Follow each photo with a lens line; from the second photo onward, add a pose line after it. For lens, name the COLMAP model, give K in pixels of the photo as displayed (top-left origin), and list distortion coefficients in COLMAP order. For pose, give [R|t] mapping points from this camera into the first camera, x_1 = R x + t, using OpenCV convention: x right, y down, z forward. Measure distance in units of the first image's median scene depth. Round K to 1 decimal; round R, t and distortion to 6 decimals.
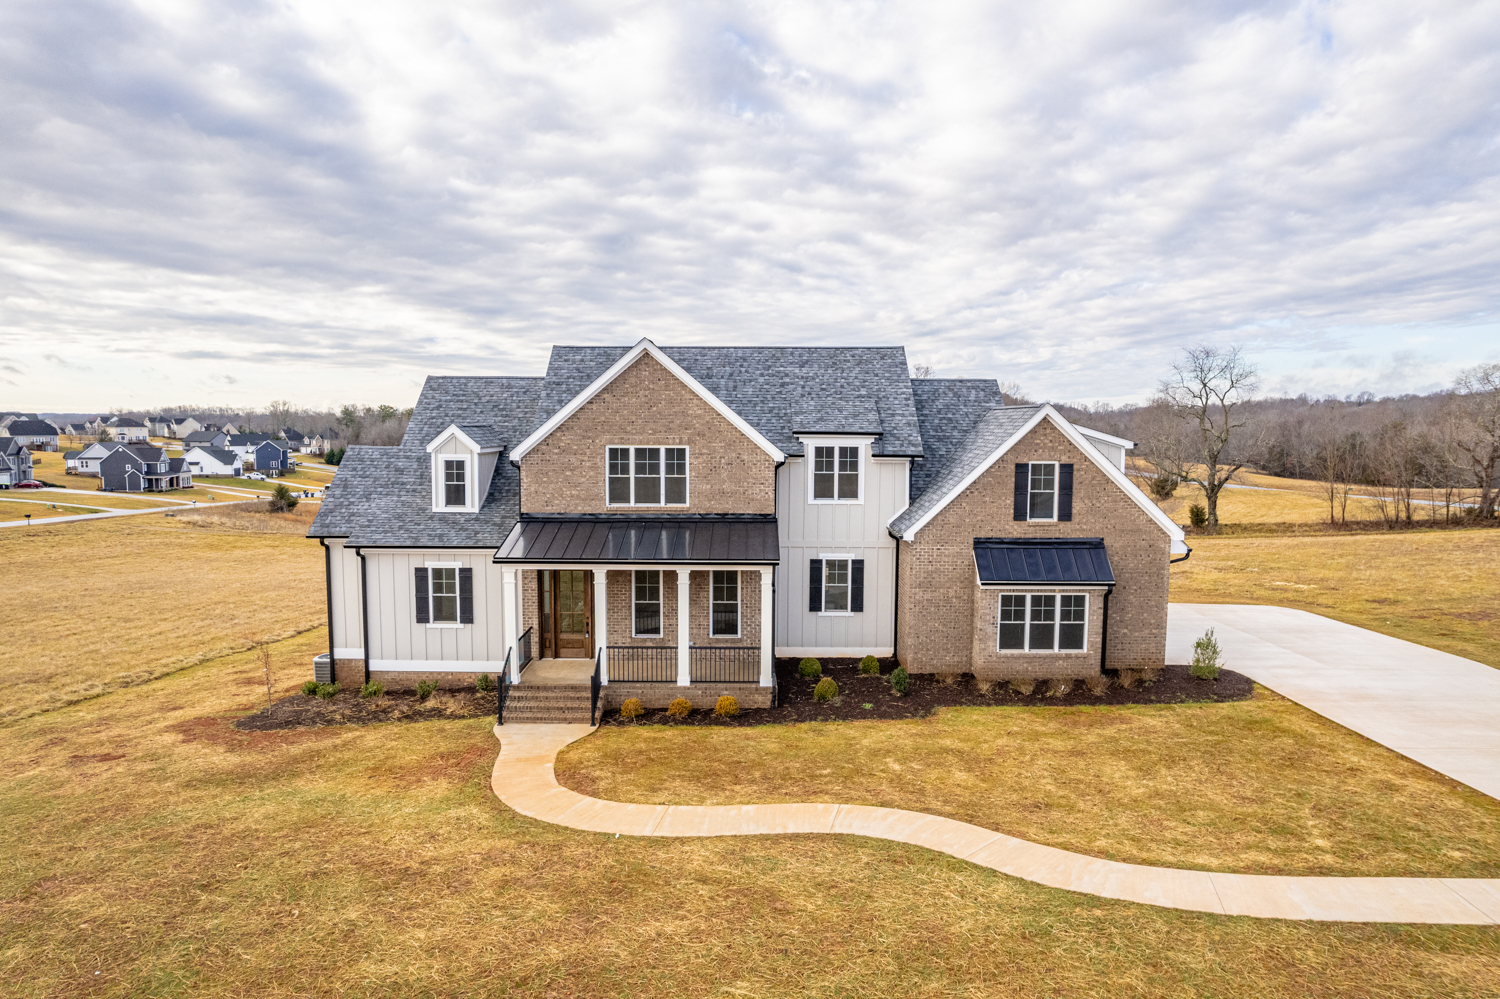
lens RADIAL K [[971.8, 0, 757.2], [0, 971.8, 483.8], [0, 0, 1]] dist [-0.064779, 0.054011]
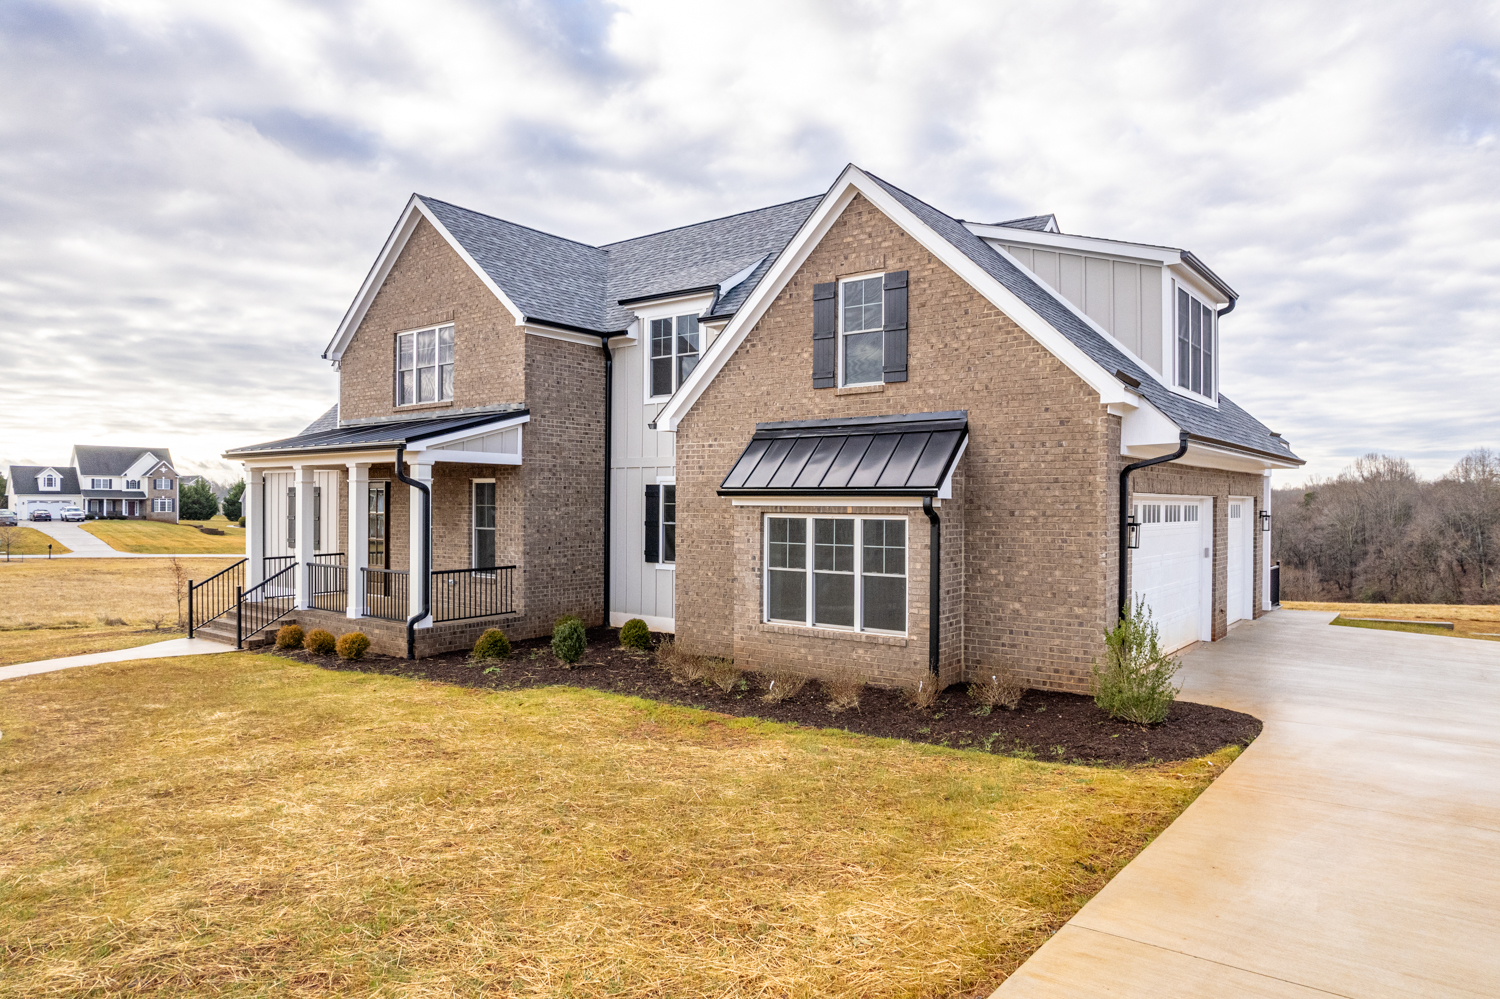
lens RADIAL K [[971.8, 0, 743.9], [0, 971.8, 498.3], [0, 0, 1]] dist [-0.064779, 0.054011]
pose [[0.787751, -0.001550, -0.615991, 0.577145], [-0.041600, 0.997580, -0.055710, 0.133503], [0.614587, 0.069510, 0.785781, 0.546516]]
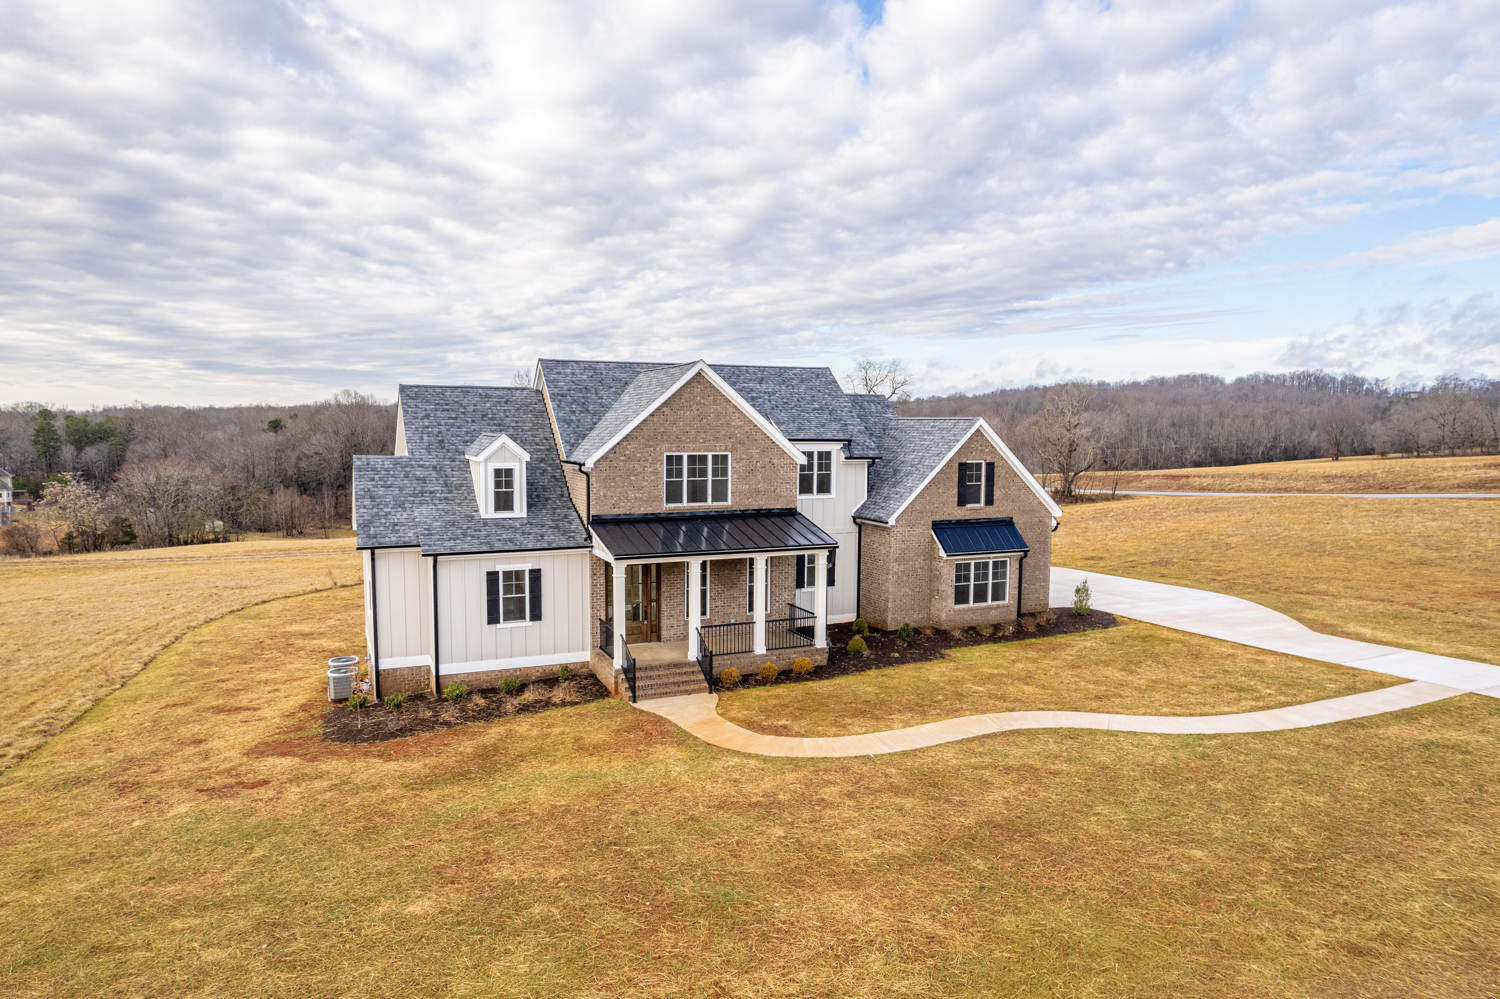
lens RADIAL K [[971.8, 0, 764.3], [0, 971.8, 504.8], [0, 0, 1]] dist [-0.064779, 0.054011]
pose [[0.907087, -0.034983, 0.419487, -0.523705], [0.023561, 0.999198, 0.032382, -0.012972], [-0.420284, -0.019490, 0.907183, -0.078119]]
